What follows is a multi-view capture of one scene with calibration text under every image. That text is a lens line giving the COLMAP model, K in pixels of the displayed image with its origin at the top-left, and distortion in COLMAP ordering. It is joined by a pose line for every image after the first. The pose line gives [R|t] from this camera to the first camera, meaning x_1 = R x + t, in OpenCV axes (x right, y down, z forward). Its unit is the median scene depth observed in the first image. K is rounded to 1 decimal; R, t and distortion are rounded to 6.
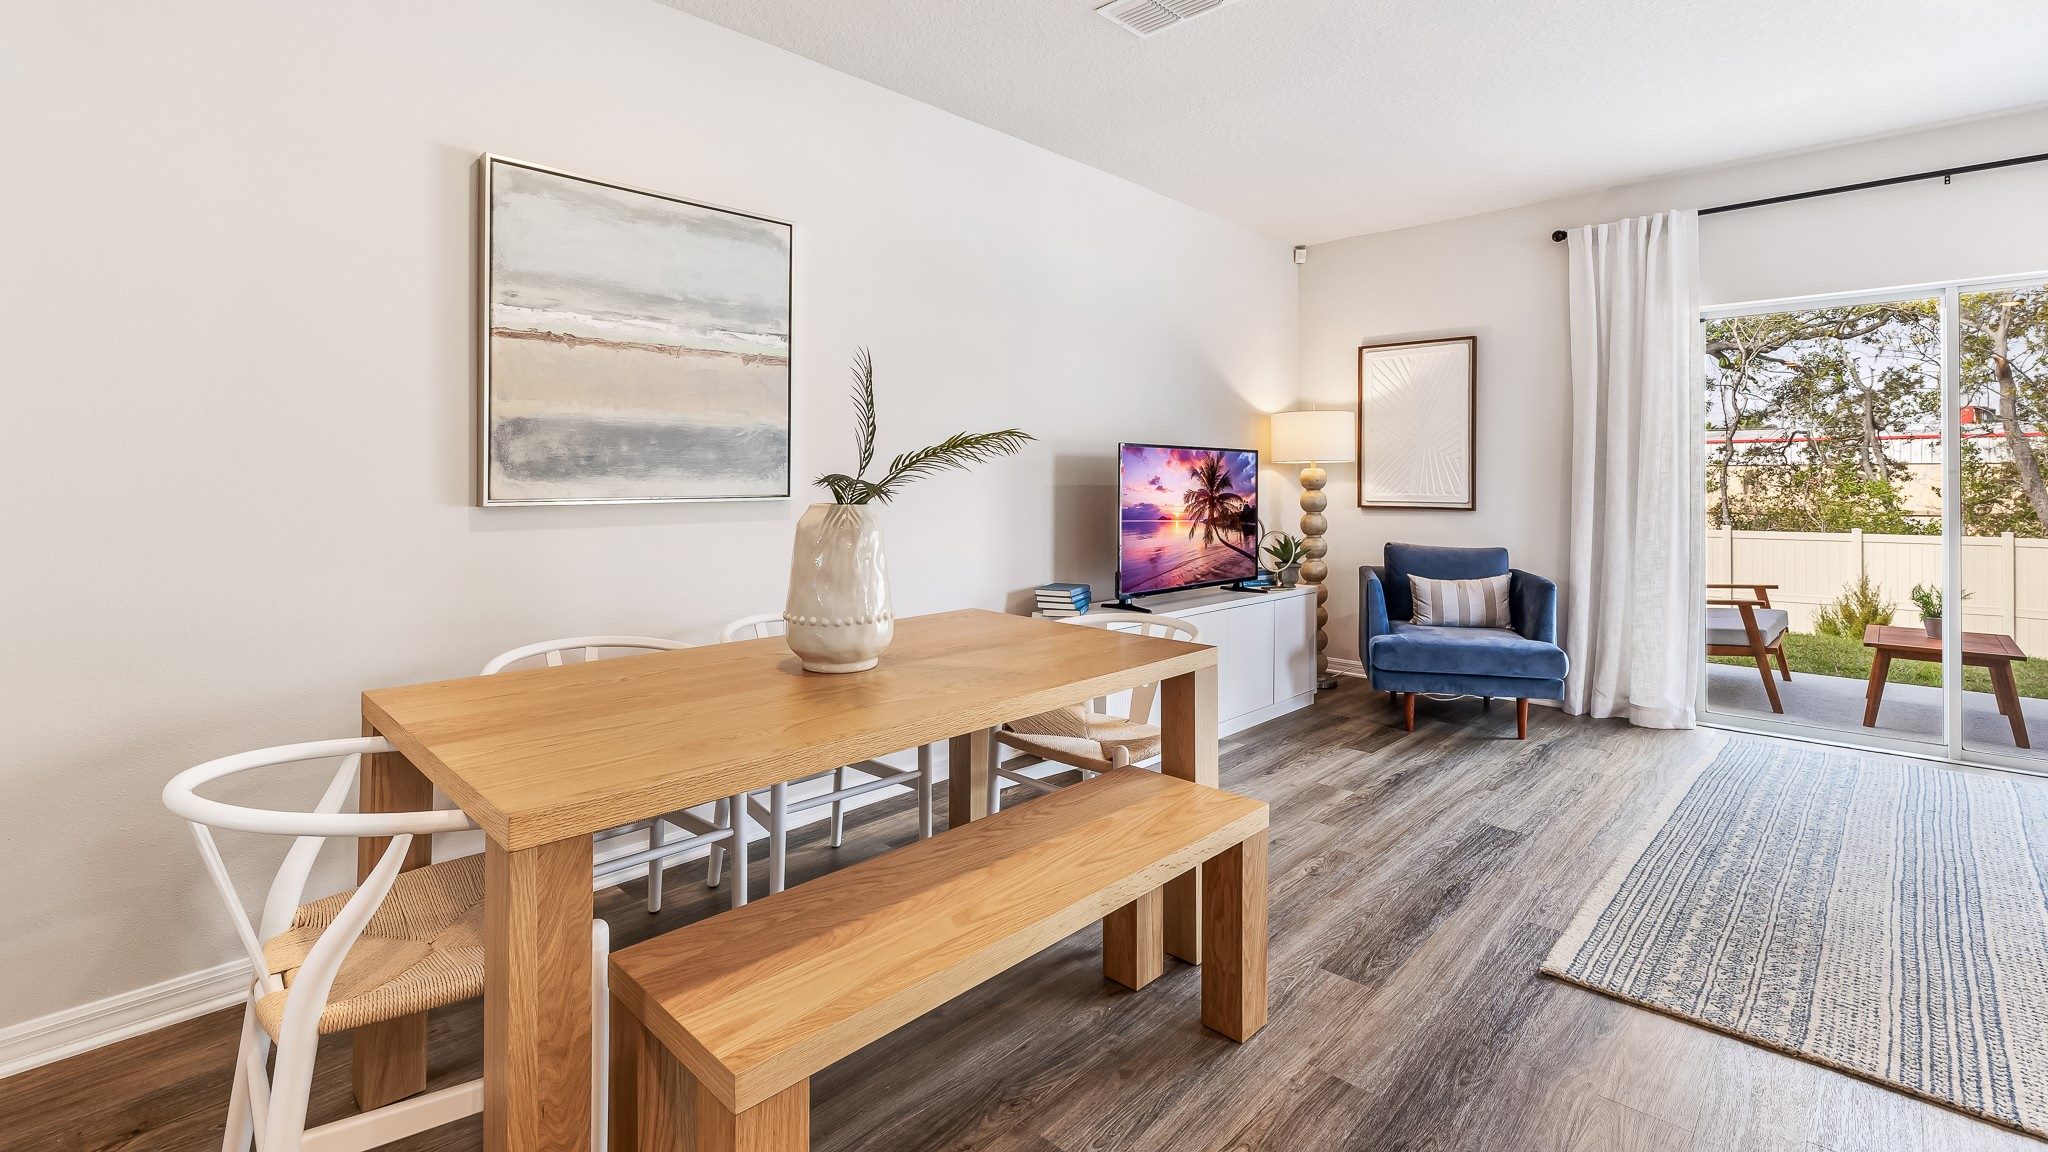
lens RADIAL K [[912.9, 0, 1016.9], [0, 912.9, 474.3], [0, 0, 1]] dist [-0.005621, -0.000207]
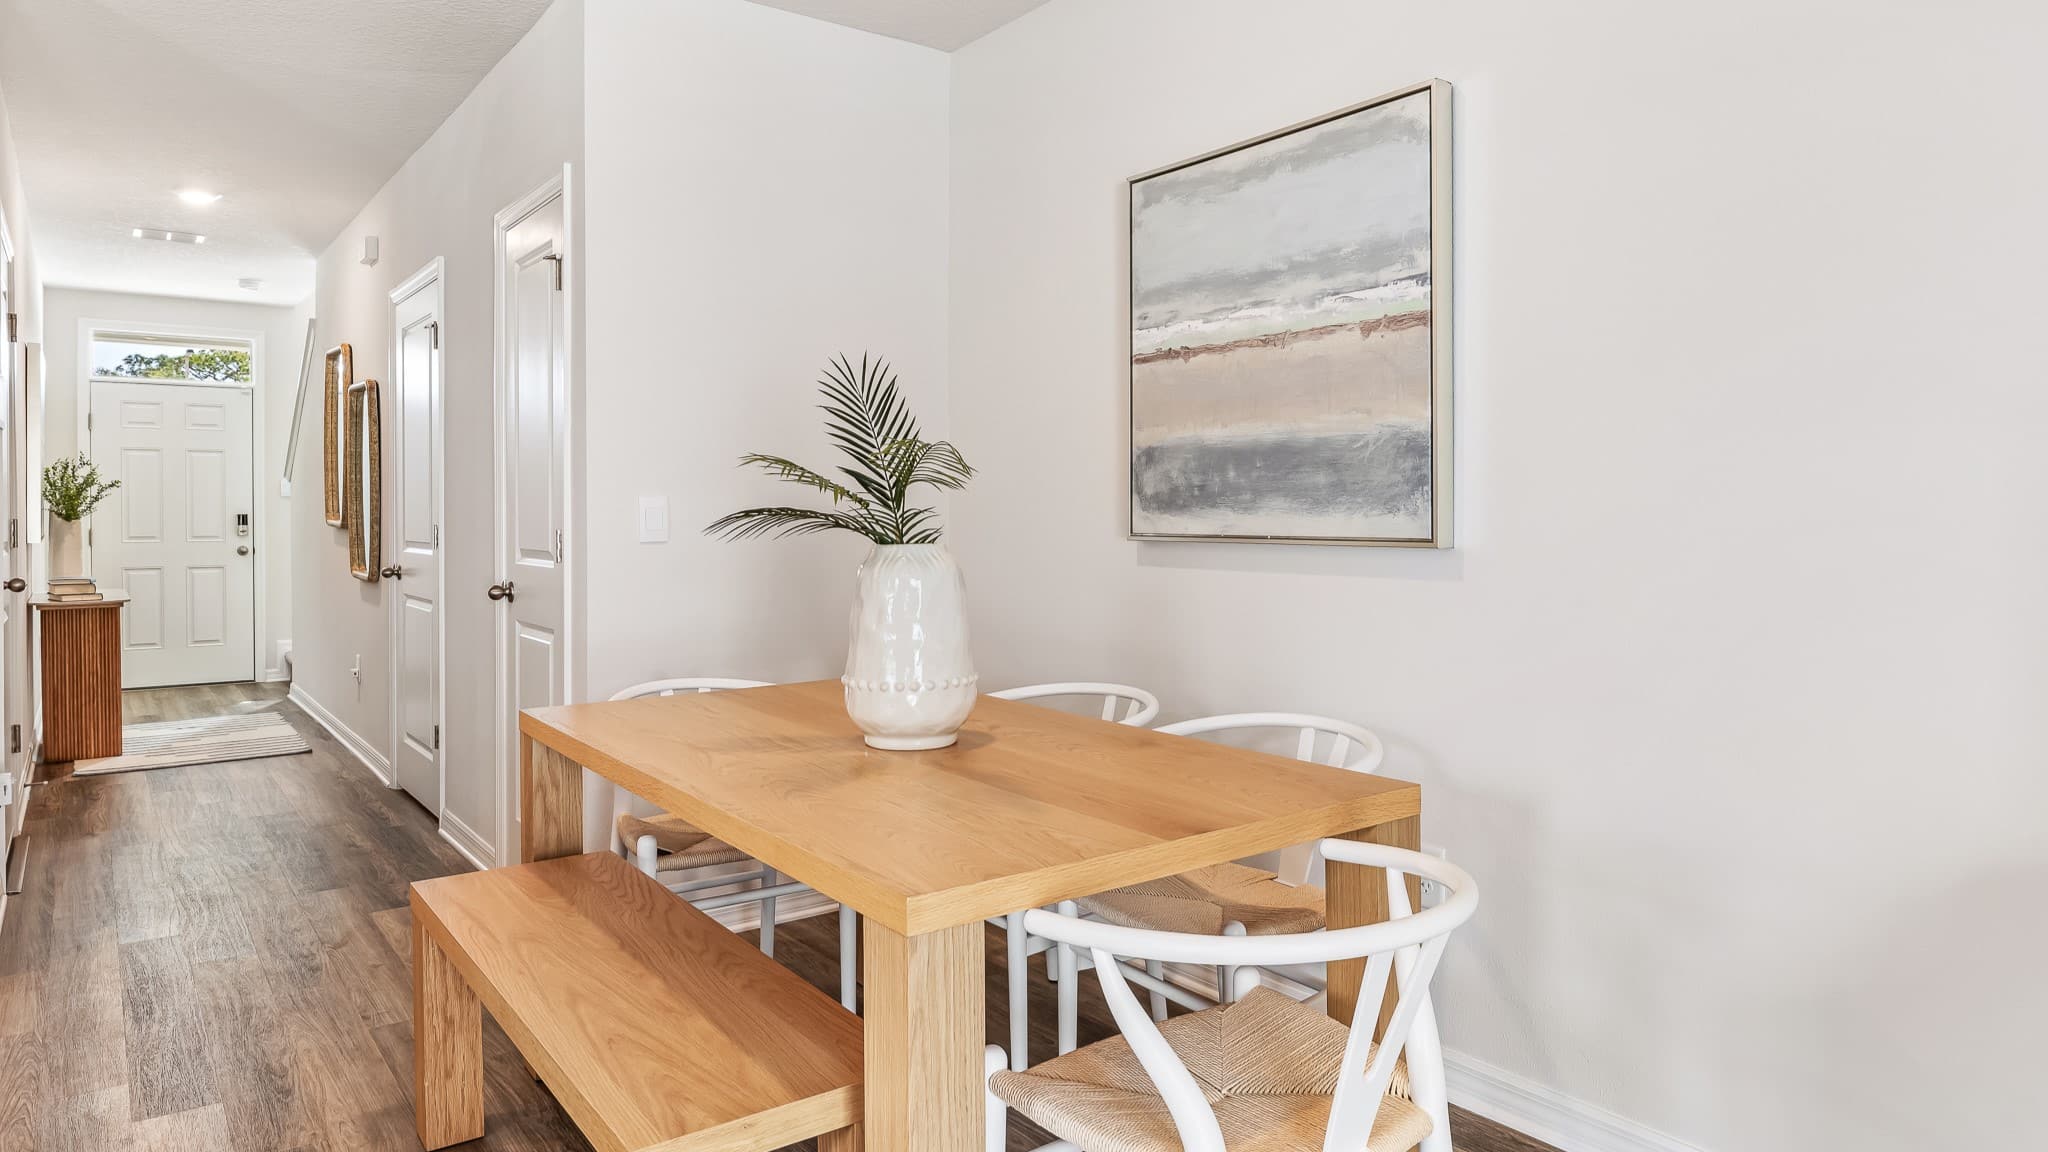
lens RADIAL K [[1237.4, 0, 998.7], [0, 1237.4, 518.2], [0, 0, 1]] dist [-0.005675, 0.002630]
pose [[-0.164289, 0.004501, -0.986402, 0.675315], [0.001187, 0.999990, 0.004365, 0.005281], [0.986412, -0.000454, -0.164293, 0.968373]]
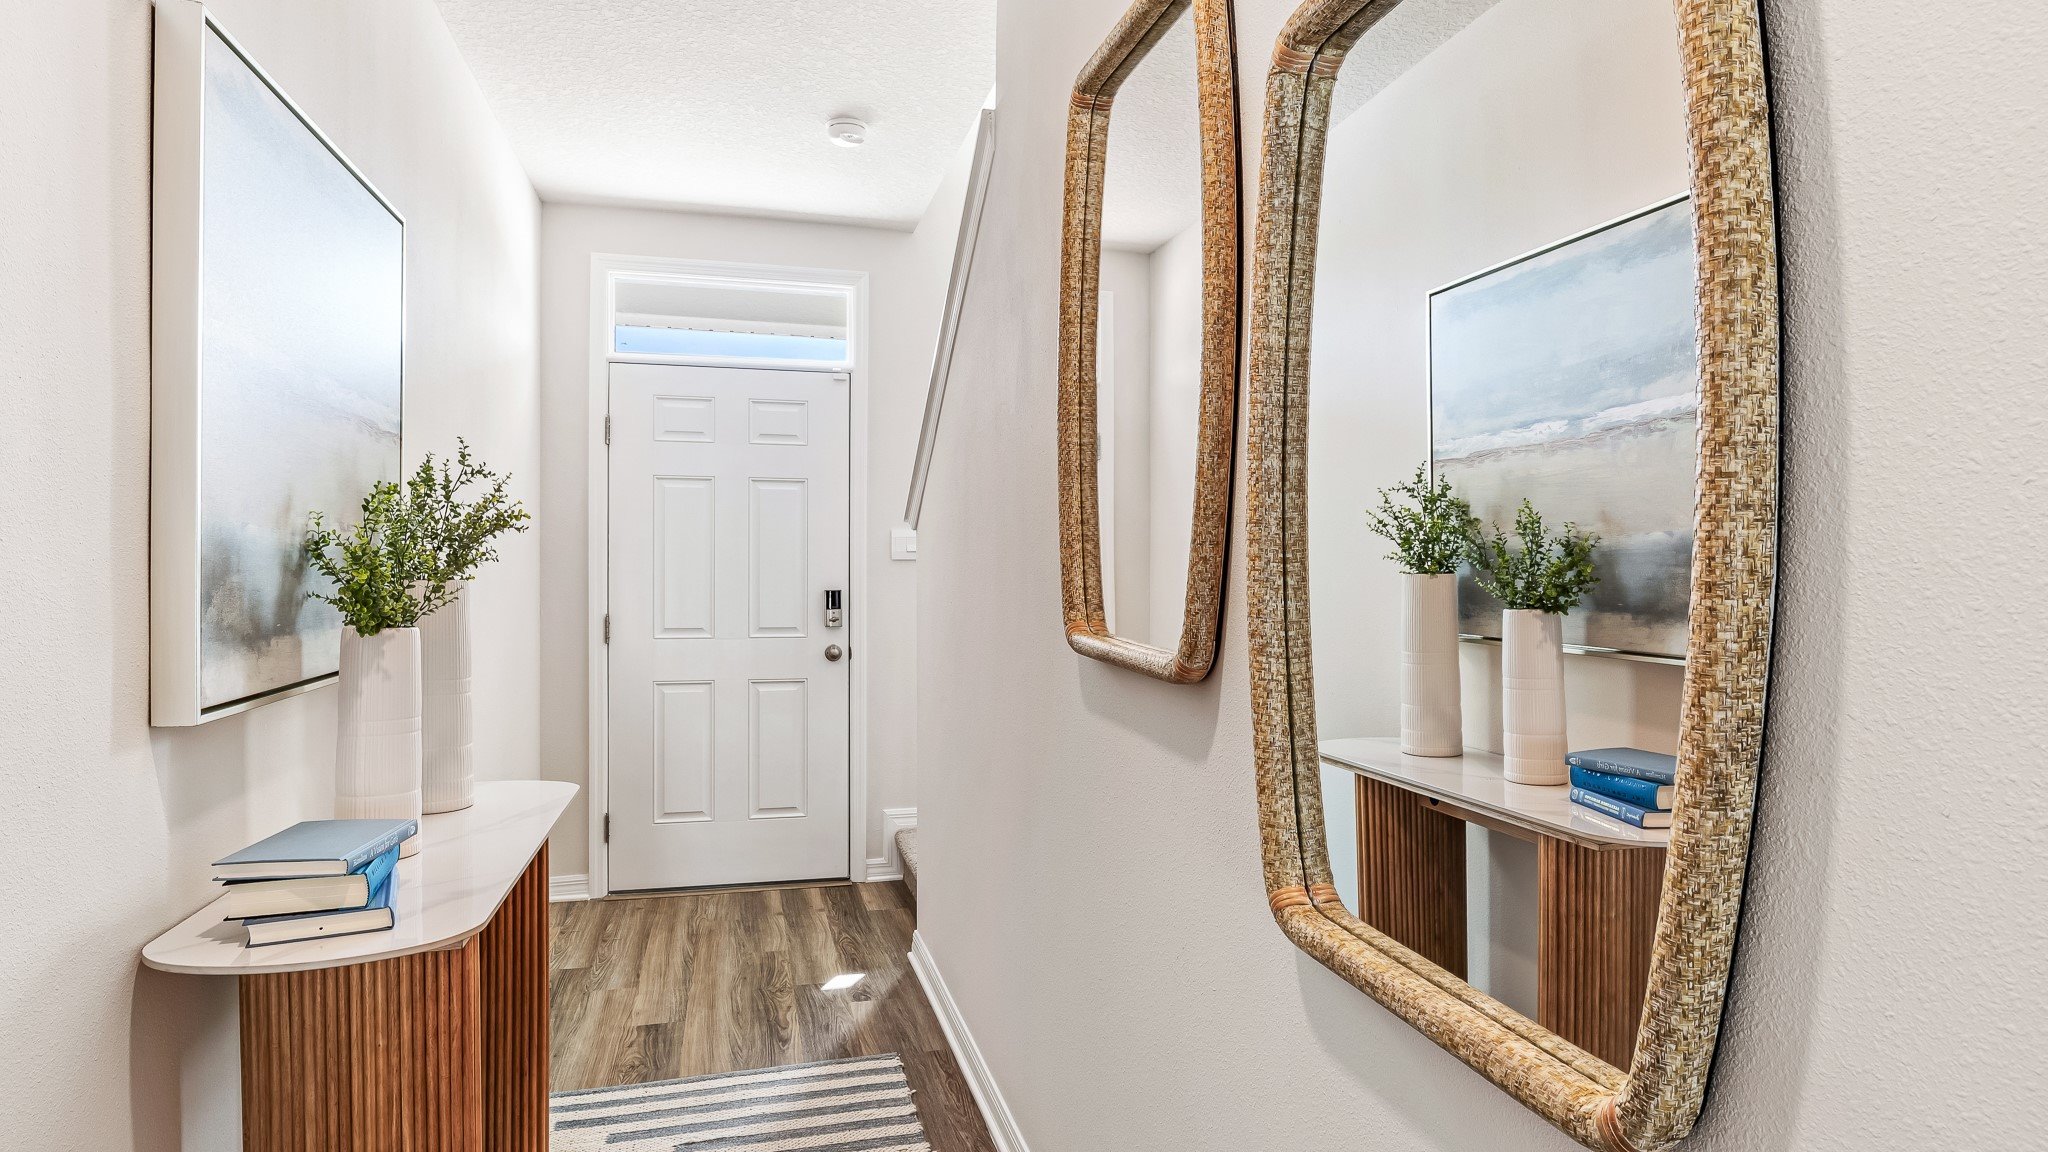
lens RADIAL K [[1101.8, 0, 1021.4], [0, 1101.8, 571.9], [0, 0, 1]] dist [-0.012922, 0.002057]
pose [[-0.519842, -0.004898, -0.854248, -1.101727], [-0.003671, 0.999987, -0.003499, -0.019490], [0.854254, 0.001317, -0.519853, -0.569207]]
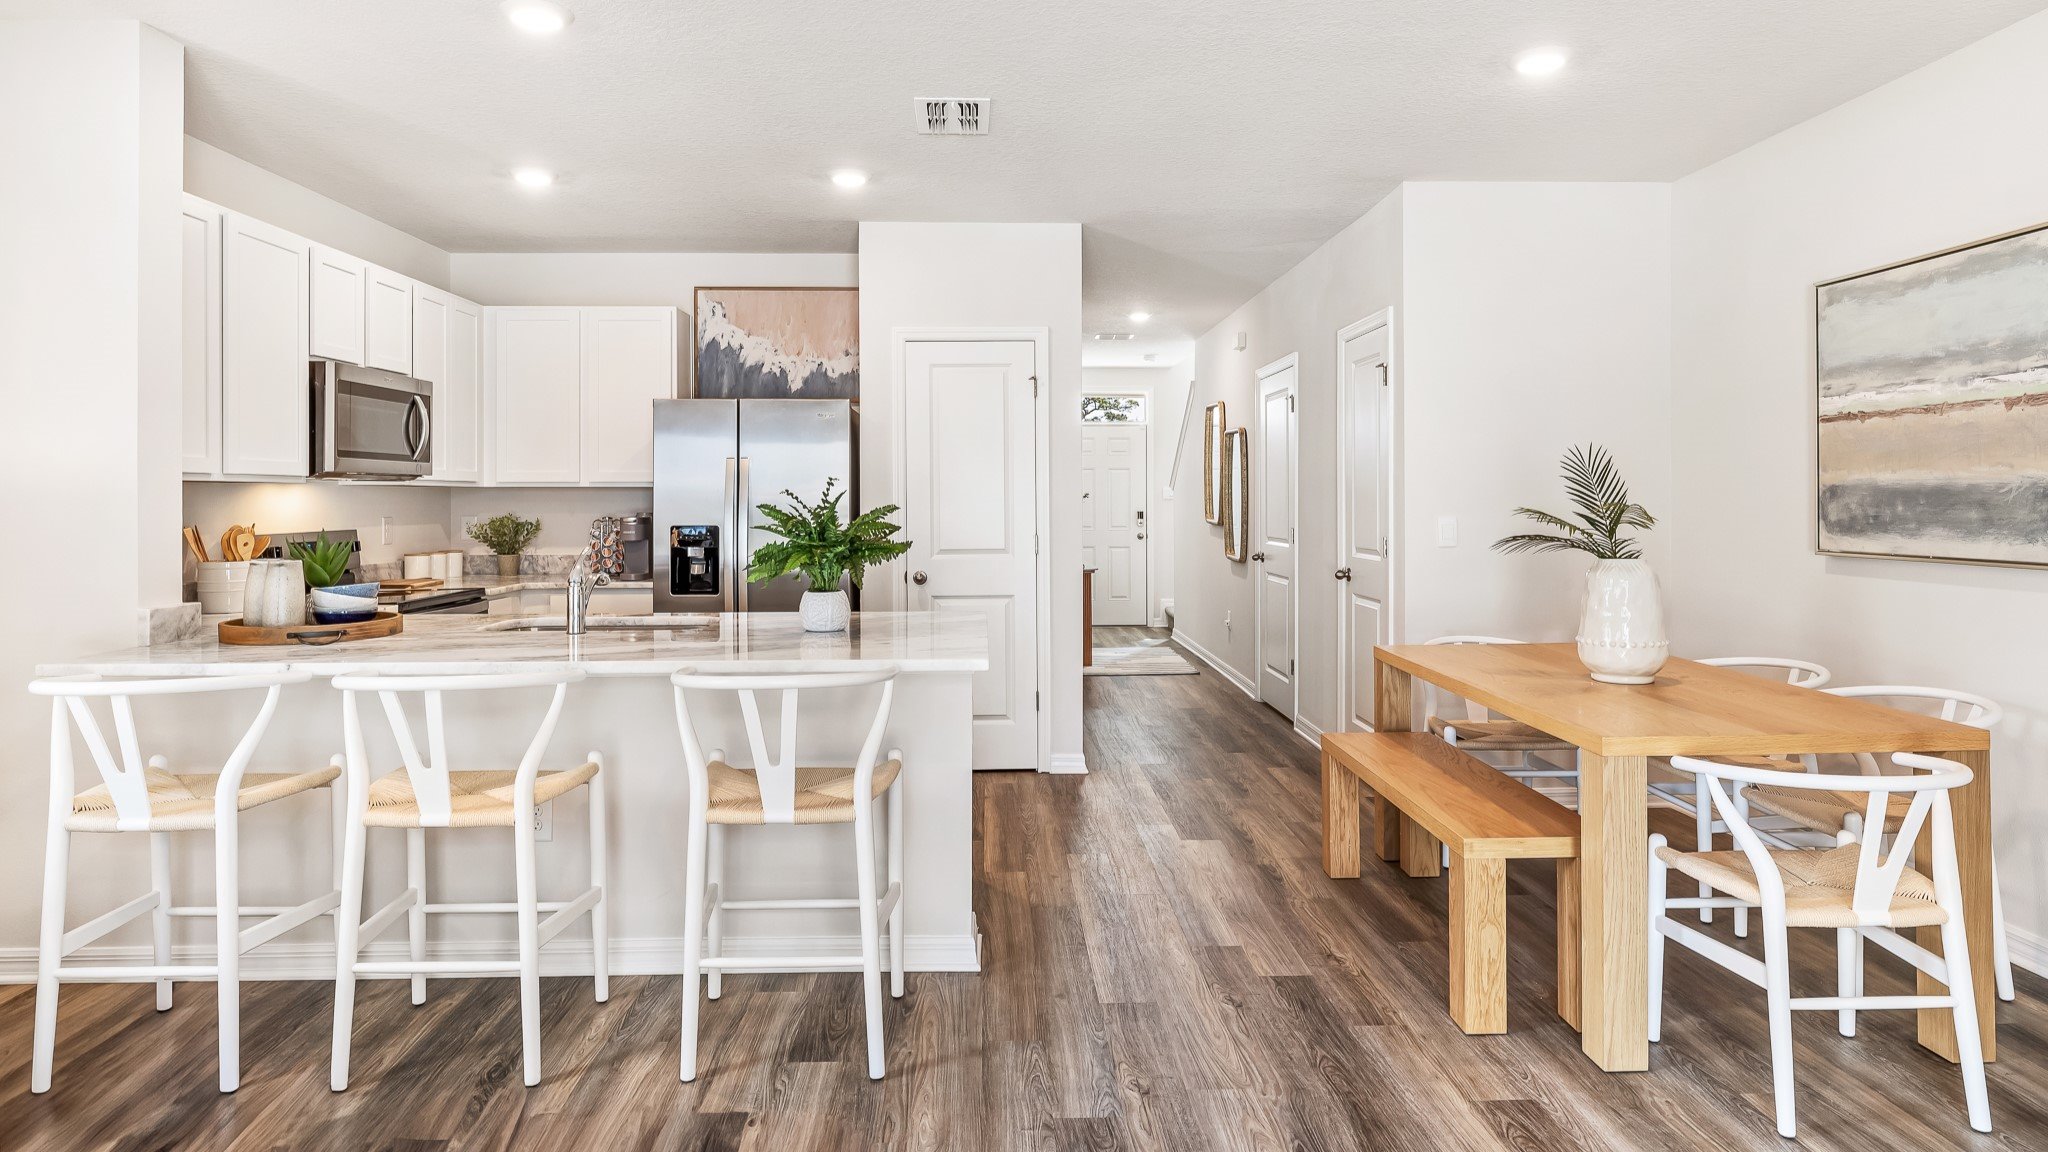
lens RADIAL K [[1101.8, 0, 1041.3], [0, 1101.8, 498.3], [0, 0, 1]] dist [-0.012922, 0.002057]
pose [[-0.690402, -0.000302, -0.723426, 1.187083], [0.001965, 0.999995, -0.002292, -0.038919], [0.723423, -0.003005, -0.690398, 1.147919]]
